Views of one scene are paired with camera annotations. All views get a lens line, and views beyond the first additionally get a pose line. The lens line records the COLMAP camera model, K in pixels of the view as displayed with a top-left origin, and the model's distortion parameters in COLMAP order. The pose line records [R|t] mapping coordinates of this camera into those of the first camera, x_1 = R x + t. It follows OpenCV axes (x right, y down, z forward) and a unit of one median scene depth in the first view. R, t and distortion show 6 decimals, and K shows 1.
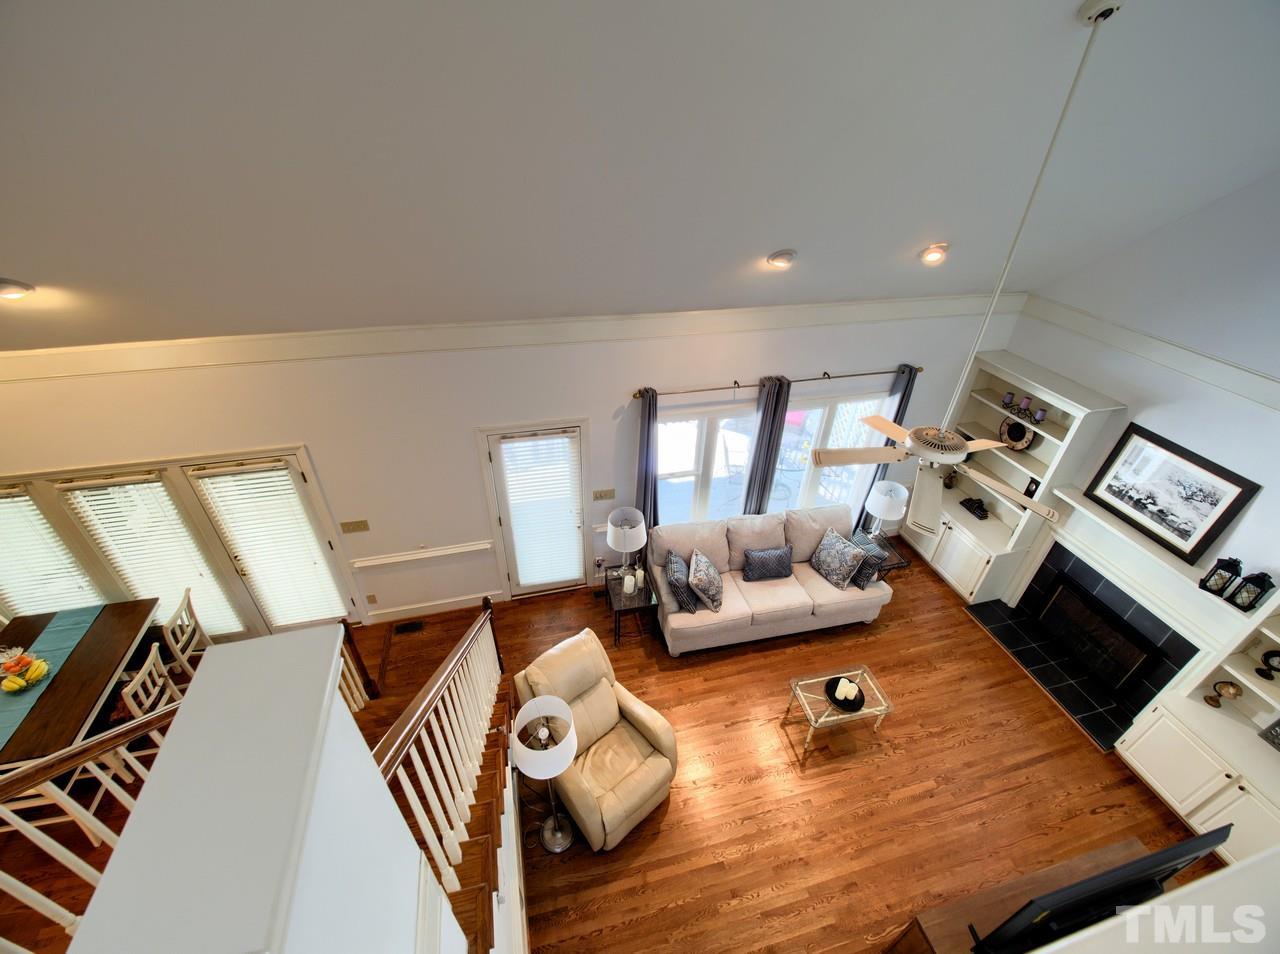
lens RADIAL K [[518.5, 0, 628.5], [0, 518.5, 479.4], [0, 0, 1]] dist [-0.018870, -0.002960]
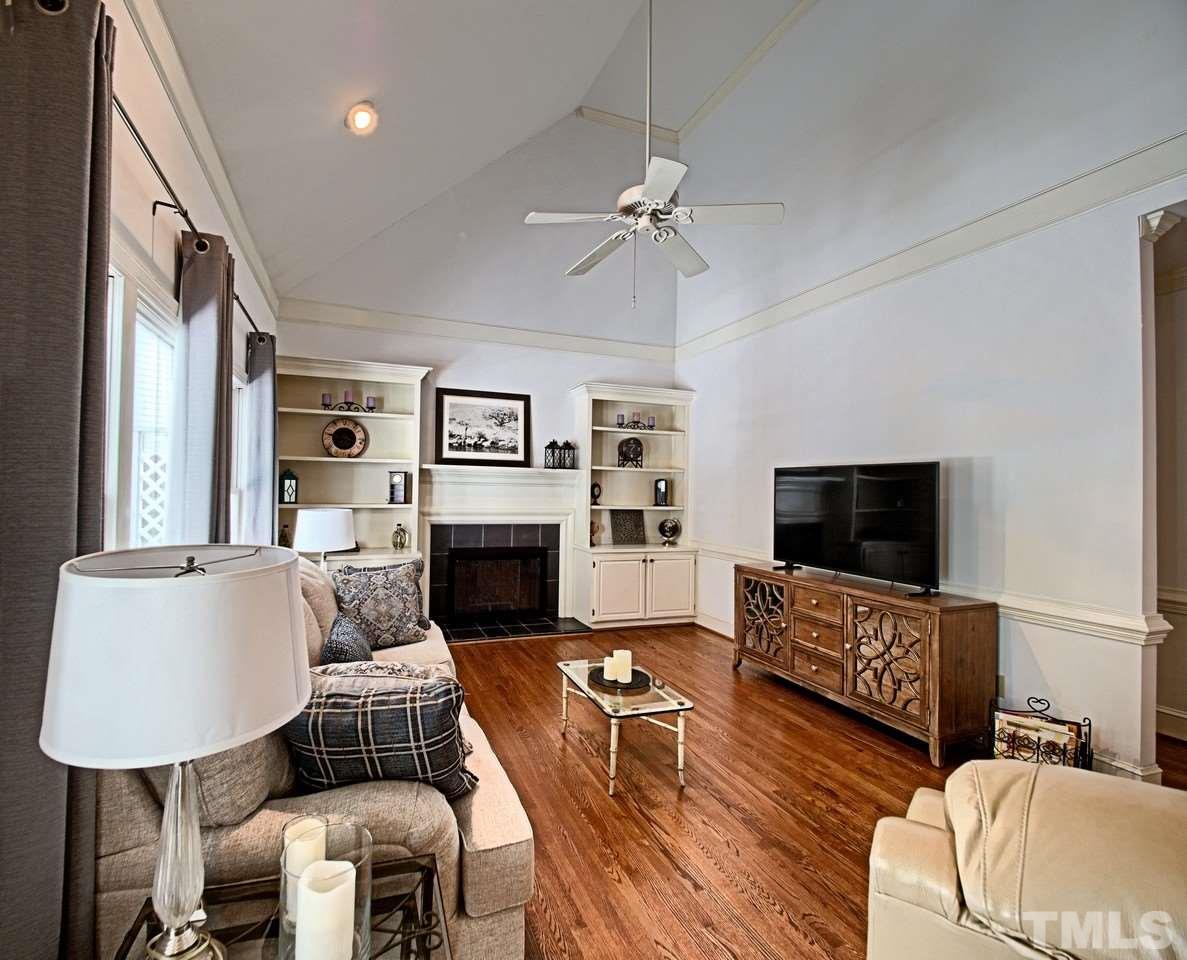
lens RADIAL K [[523.2, 0, 537.6], [0, 523.2, 484.0], [0, 0, 1]] dist [0.005046, -0.000005]
pose [[-0.096268, -0.013798, 0.995260, -0.201273], [0.544020, 0.836611, 0.064219, 0.109797], [-0.833532, 0.547623, -0.073033, 0.928595]]
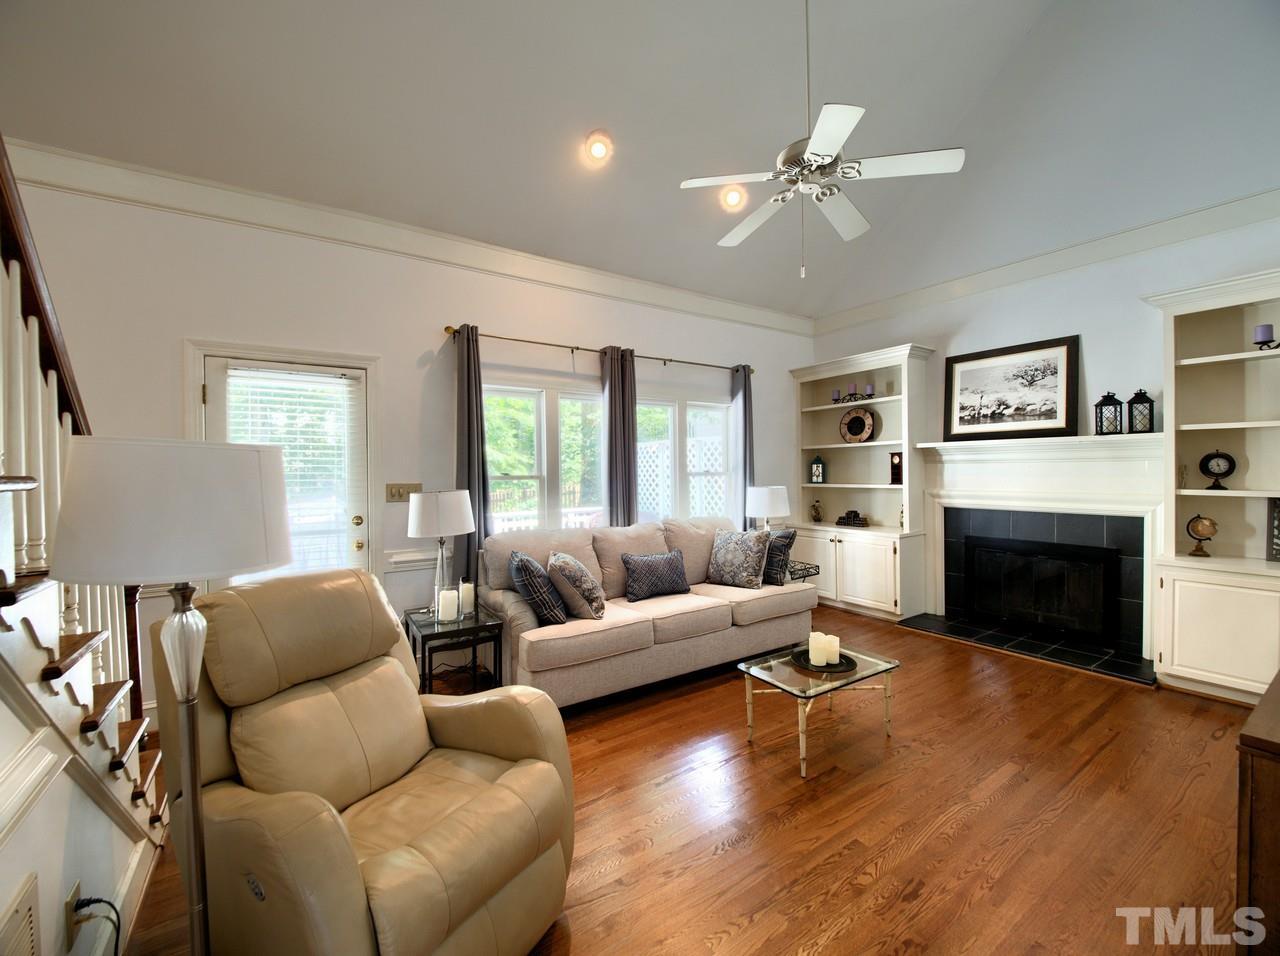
lens RADIAL K [[518.5, 0, 630.1], [0, 518.5, 482.8], [0, 0, 1]] dist [-0.018870, -0.002960]
pose [[0.943326, -0.036943, 0.329806, 0.006435], [0.210254, 0.835424, -0.507799, 0.466934], [-0.256768, 0.548363, 0.795844, 0.420321]]
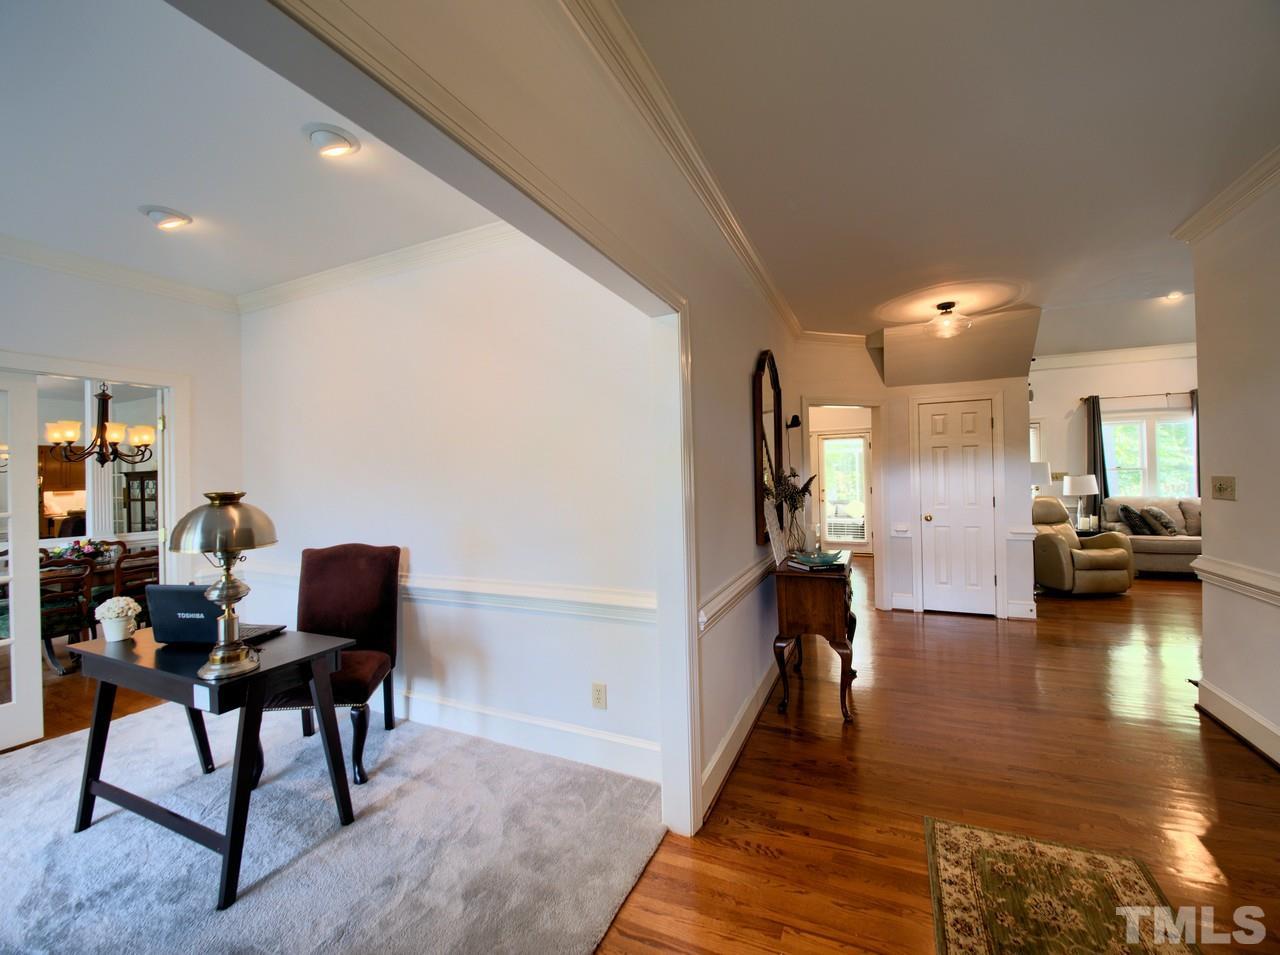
lens RADIAL K [[518.5, 0, 647.6], [0, 518.5, 471.0], [0, 0, 1]] dist [-0.018870, -0.002960]
pose [[0.776824, -0.041827, -0.628326, -0.047820], [-0.322838, 0.830235, -0.454406, 1.171000], [0.540665, 0.555842, 0.631444, -0.625749]]
